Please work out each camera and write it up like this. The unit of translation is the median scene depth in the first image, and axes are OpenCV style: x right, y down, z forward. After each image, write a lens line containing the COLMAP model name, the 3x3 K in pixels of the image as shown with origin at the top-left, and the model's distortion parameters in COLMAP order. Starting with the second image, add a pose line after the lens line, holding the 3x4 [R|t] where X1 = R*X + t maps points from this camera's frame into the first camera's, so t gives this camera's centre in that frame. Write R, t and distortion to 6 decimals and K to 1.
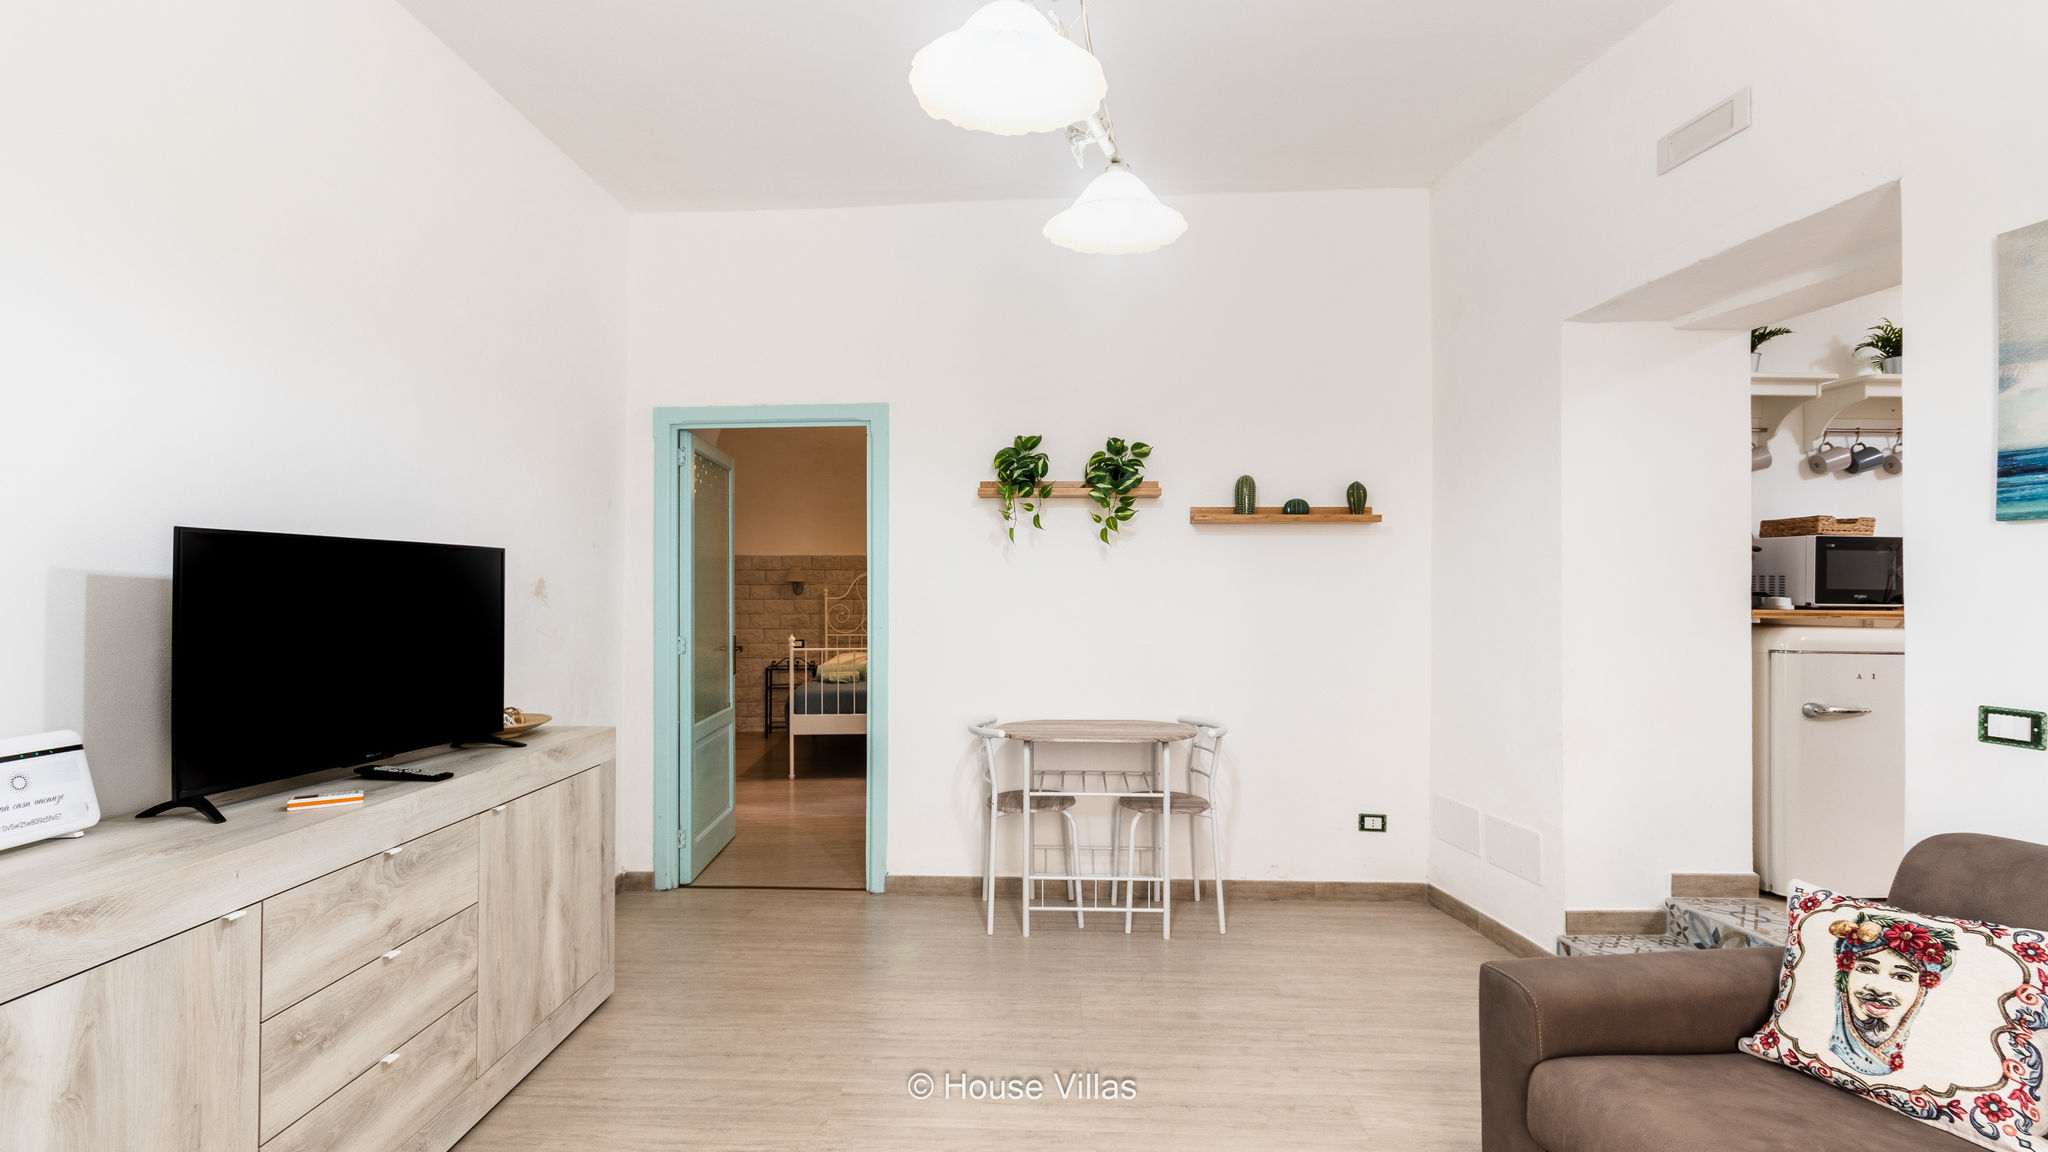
lens RADIAL K [[946.3, 0, 1006.1], [0, 946.3, 581.4], [0, 0, 1]] dist [0.007125, -0.002449]
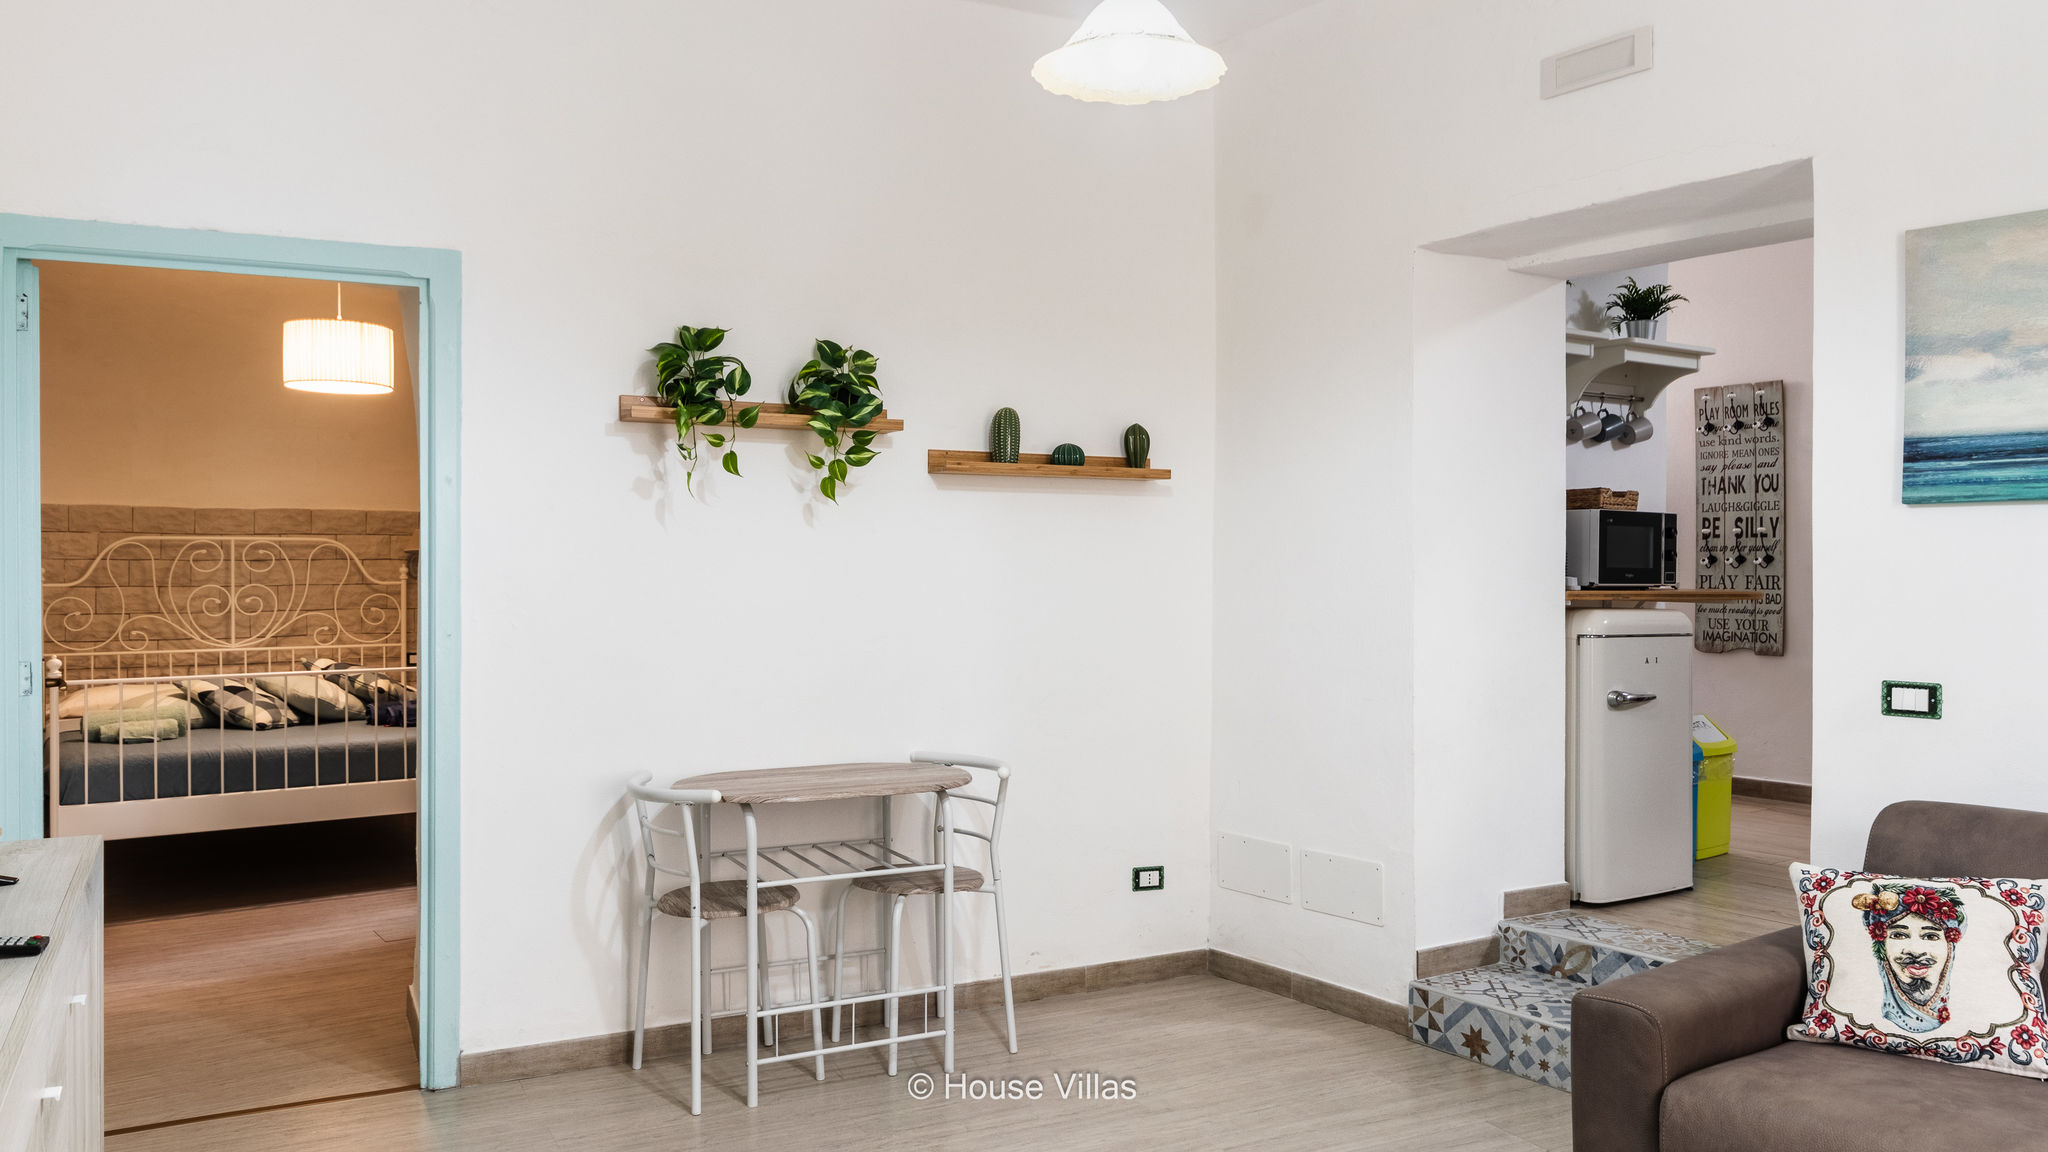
lens RADIAL K [[1495.7, 0, 998.0], [0, 1495.7, 564.2], [0, 0, 1]] dist [0.006828, -0.004466]
pose [[0.866510, -0.000318, 0.499159, -0.370733], [-0.003295, 0.999974, 0.006355, -0.002360], [-0.499148, -0.007151, 0.866487, 0.036363]]
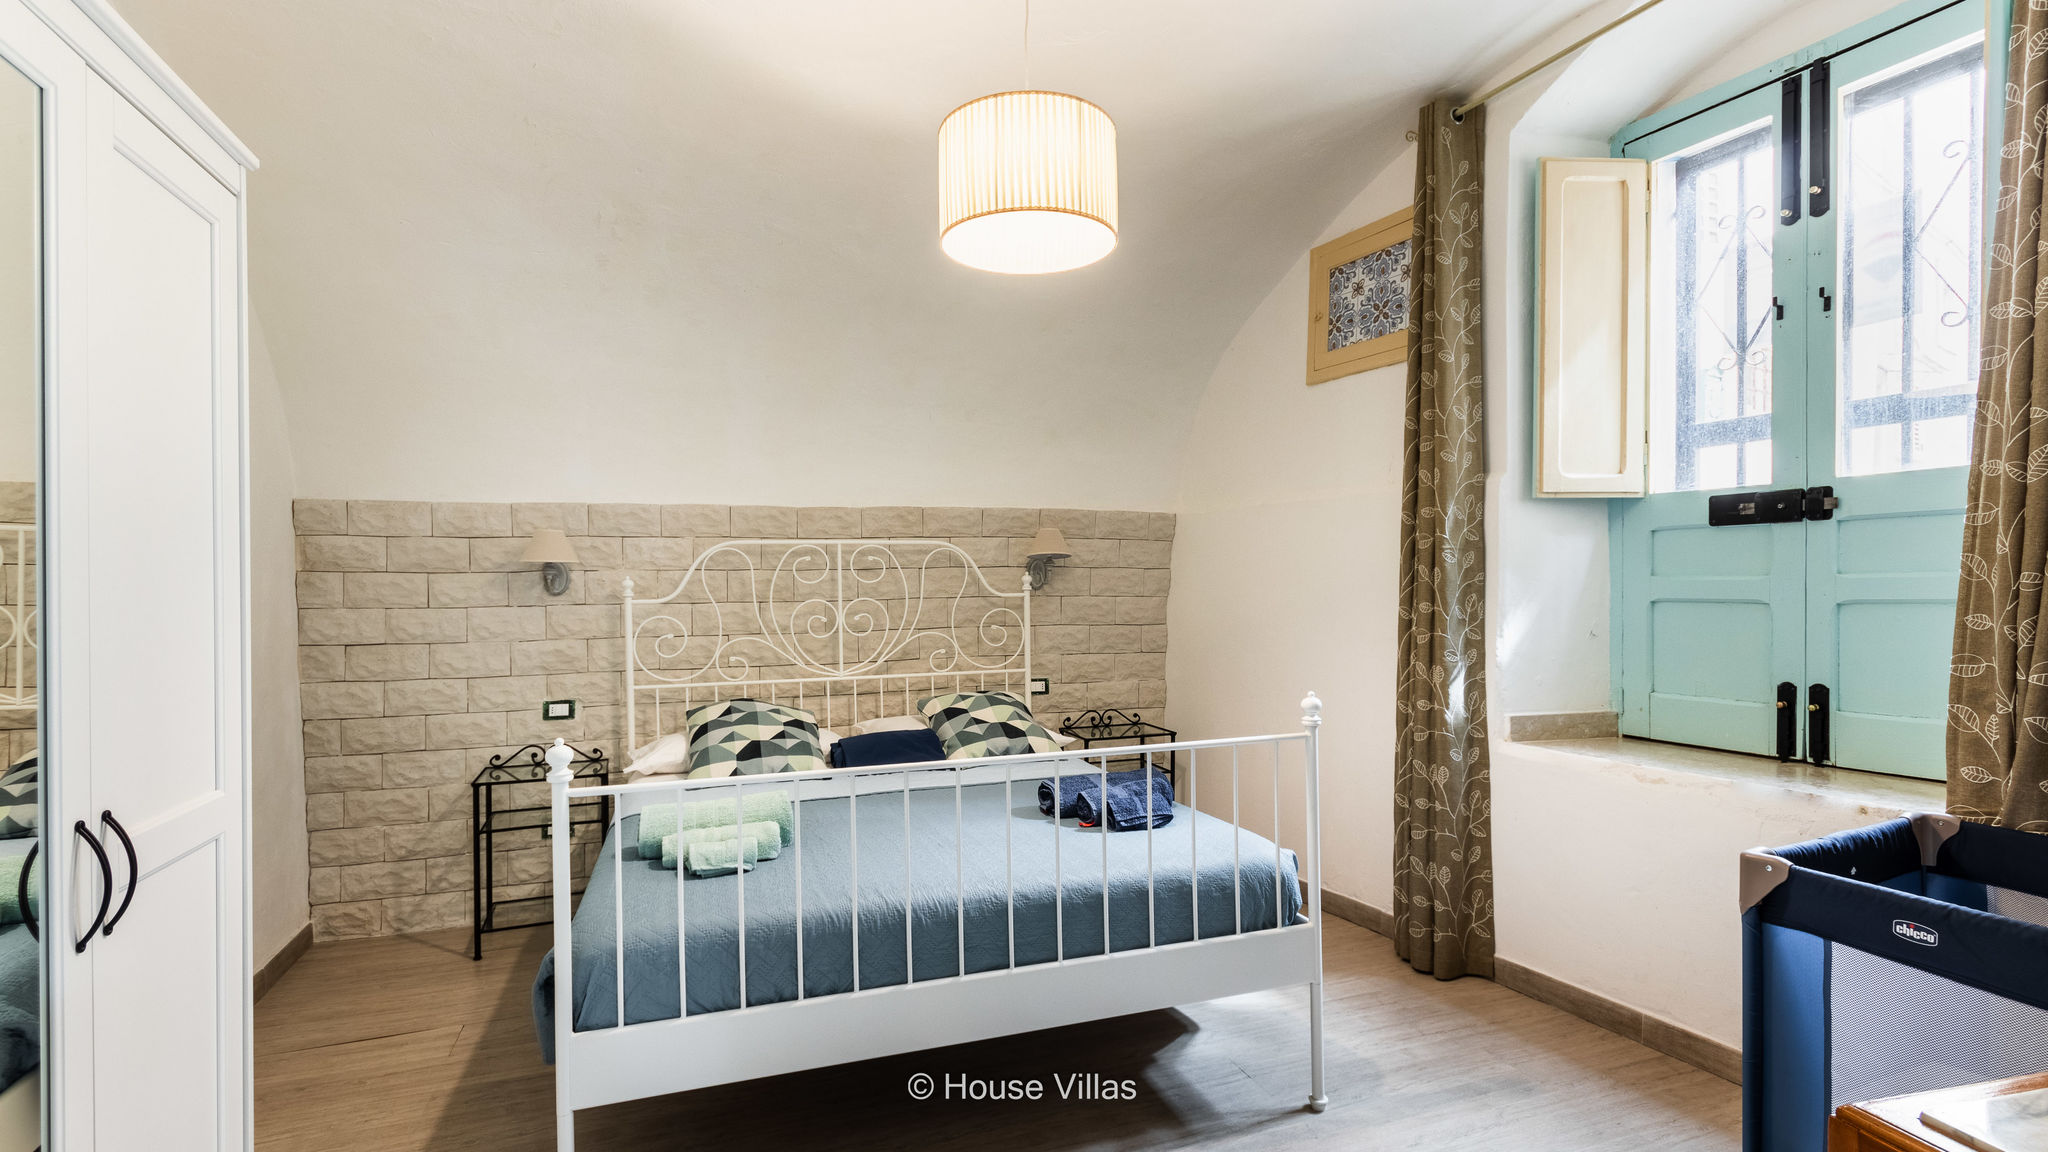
lens RADIAL K [[946.3, 0, 999.9], [0, 946.3, 539.5], [0, 0, 1]] dist [0.007125, -0.002449]
pose [[0.969070, -0.003494, 0.246762, -0.340281], [0.014276, 0.999019, -0.041918, 0.025624], [-0.246374, 0.044144, 0.968169, 1.389626]]
